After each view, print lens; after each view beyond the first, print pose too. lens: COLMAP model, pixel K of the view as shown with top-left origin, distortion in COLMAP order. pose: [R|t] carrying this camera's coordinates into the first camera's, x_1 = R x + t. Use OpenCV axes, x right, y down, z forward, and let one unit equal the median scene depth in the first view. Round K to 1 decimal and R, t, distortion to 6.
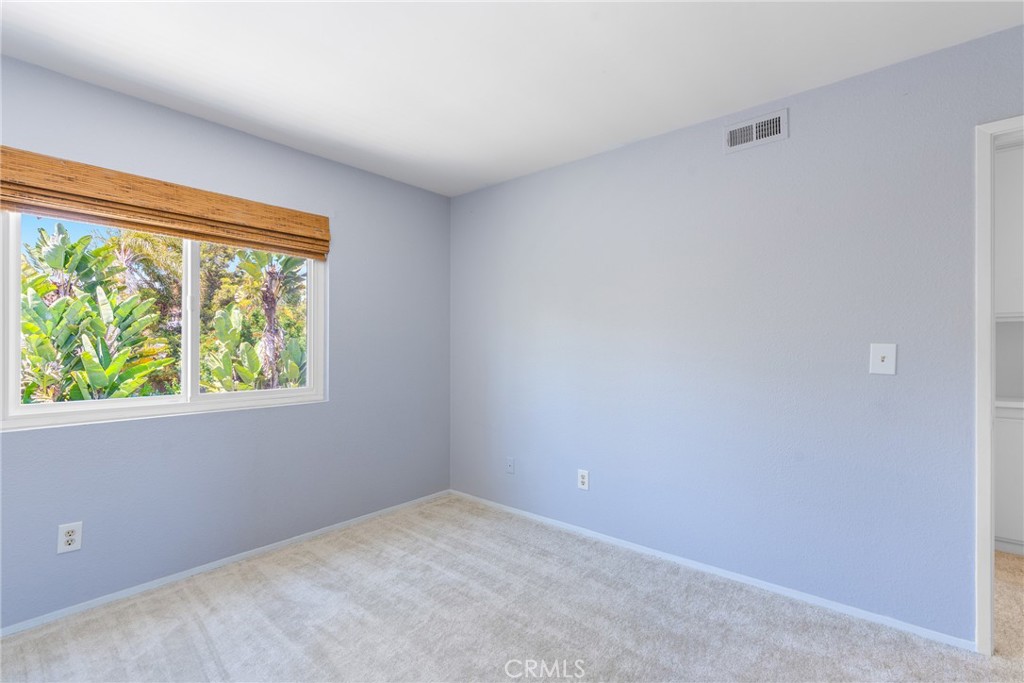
lens RADIAL K [[476.2, 0, 512.0], [0, 476.2, 341.5], [0, 0, 1]] dist [0.000505, 0.000007]
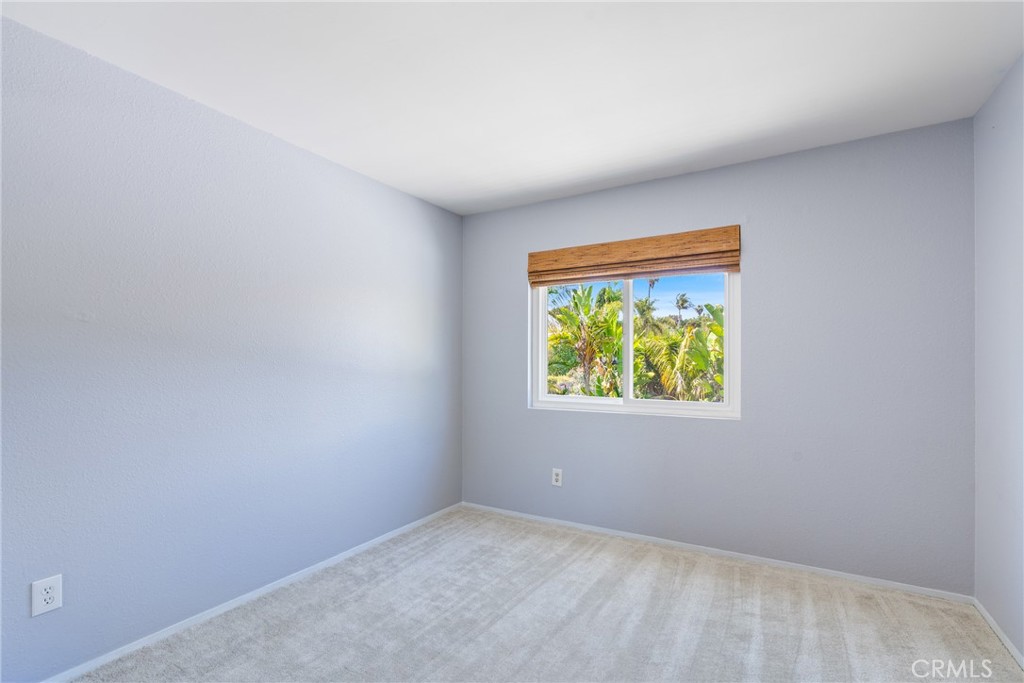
lens RADIAL K [[467.0, 0, 512.0], [0, 467.0, 360.8], [0, 0, 1]] dist [0.002466, 0.000697]
pose [[0.170557, -0.005108, -0.985335, 0.491106], [0.007743, 0.999963, -0.003844, 0.009276], [0.985317, -0.006974, 0.170590, 0.438517]]
